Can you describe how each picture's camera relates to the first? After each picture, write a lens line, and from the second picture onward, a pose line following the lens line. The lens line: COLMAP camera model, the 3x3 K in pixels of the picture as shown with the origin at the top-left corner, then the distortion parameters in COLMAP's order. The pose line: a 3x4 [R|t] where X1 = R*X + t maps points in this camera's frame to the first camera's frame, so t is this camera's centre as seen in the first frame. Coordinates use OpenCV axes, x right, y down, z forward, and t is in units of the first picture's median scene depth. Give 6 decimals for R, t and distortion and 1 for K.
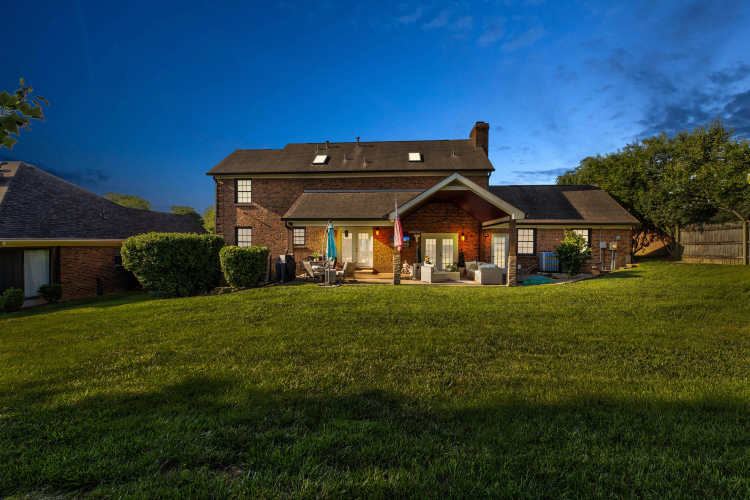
lens RADIAL K [[348.3, 0, 376.1], [0, 348.3, 253.5], [0, 0, 1]] dist [0.004695, 0.001007]
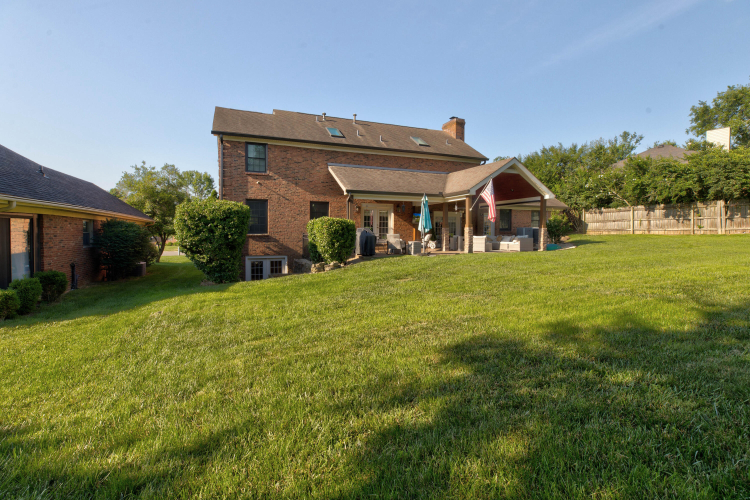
lens RADIAL K [[348.3, 0, 375.7], [0, 348.3, 246.6], [0, 0, 1]] dist [0.004695, 0.001007]
pose [[0.886224, -0.023552, 0.462658, -0.657460], [0.018348, 0.999708, 0.015744, 0.039953], [-0.462894, -0.005464, 0.886397, 0.129601]]
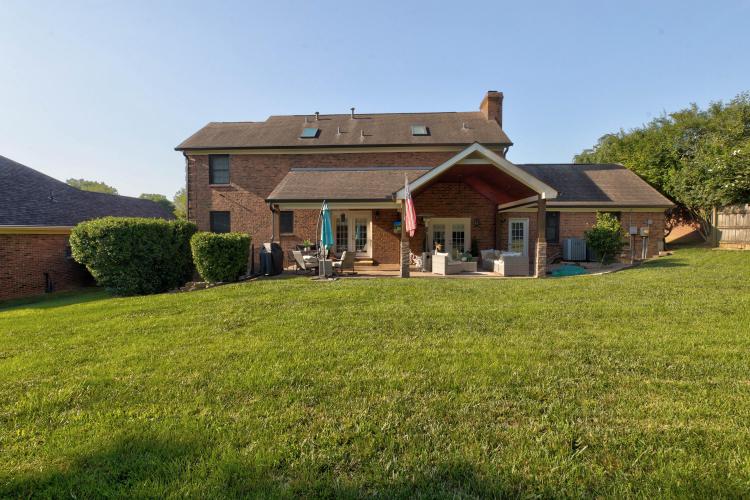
lens RADIAL K [[371.1, 0, 376.9], [0, 371.1, 250.8], [0, 0, 1]] dist [-0.005119, 0.000039]
pose [[0.999409, -0.006792, 0.033687, -0.034888], [0.006252, 0.999851, 0.016118, 0.009669], [-0.033791, -0.015898, 0.999302, 0.098399]]
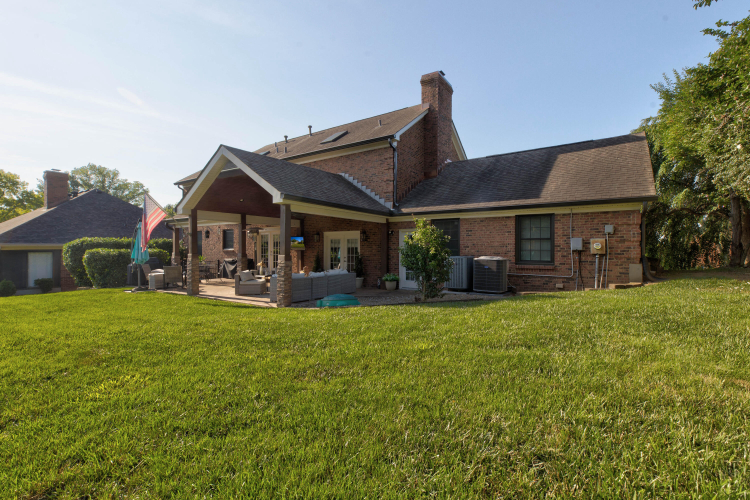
lens RADIAL K [[348.3, 0, 371.7], [0, 348.3, 252.2], [0, 0, 1]] dist [0.004695, 0.001007]
pose [[0.857370, -0.000405, -0.514701, 0.758042], [-0.012818, 0.999673, -0.022140, 0.004277], [0.514541, 0.025580, 0.857084, 0.458120]]
